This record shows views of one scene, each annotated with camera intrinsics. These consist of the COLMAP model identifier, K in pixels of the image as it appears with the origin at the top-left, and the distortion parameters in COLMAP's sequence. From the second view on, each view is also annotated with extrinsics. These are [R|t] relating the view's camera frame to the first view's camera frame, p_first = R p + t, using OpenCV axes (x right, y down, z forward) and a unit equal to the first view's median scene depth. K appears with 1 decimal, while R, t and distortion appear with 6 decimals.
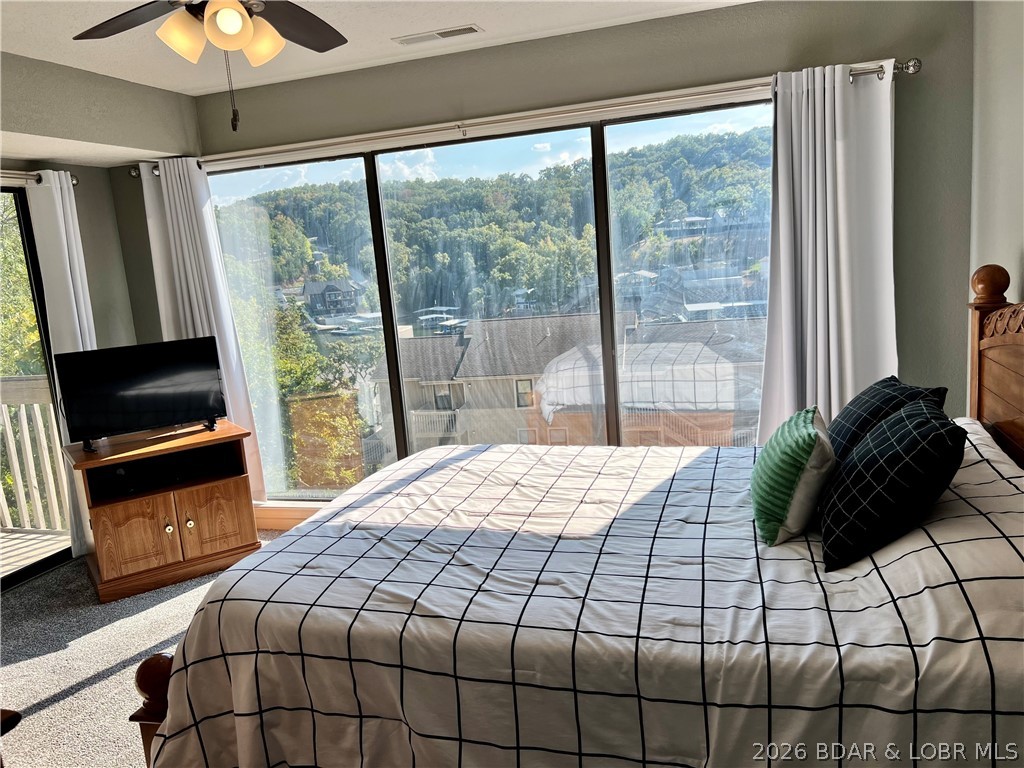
lens RADIAL K [[778.6, 0, 512.0], [0, 778.6, 384.0], [0, 0, 1]] dist [0.053194, -0.070473]
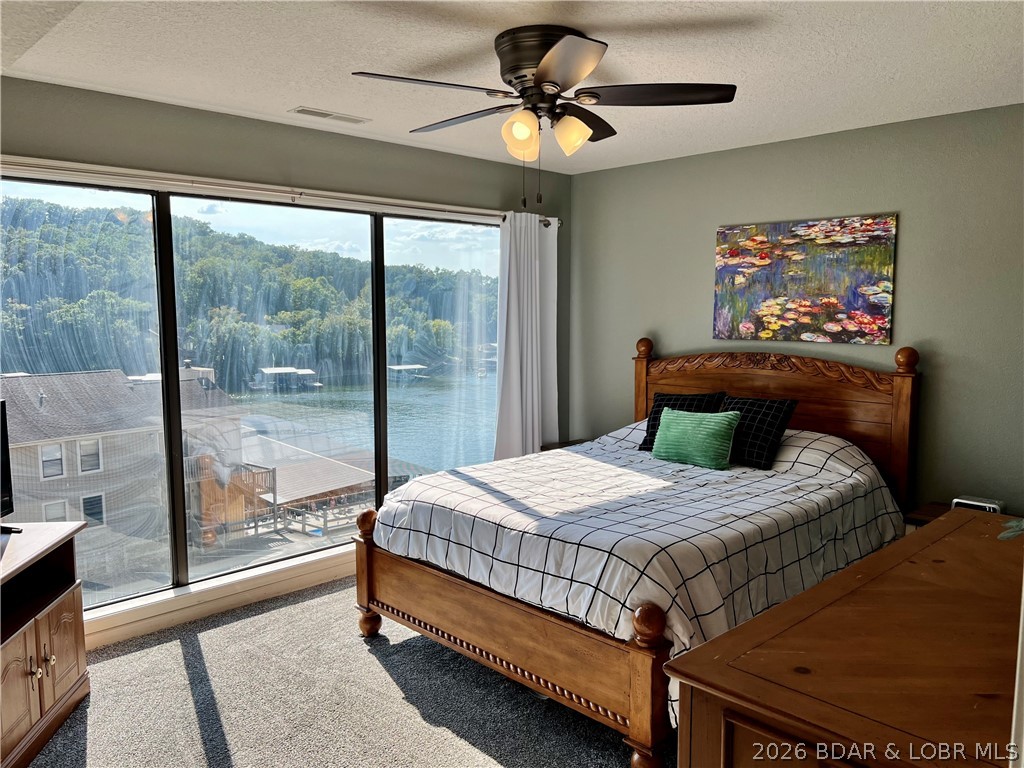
lens RADIAL K [[778.6, 0, 512.0], [0, 778.6, 384.0], [0, 0, 1]] dist [0.053194, -0.070473]
pose [[0.471420, -0.010979, 0.881840, -0.883697], [0.106640, 0.993295, -0.044641, 0.008075], [-0.875438, 0.115084, 0.469430, 0.276806]]
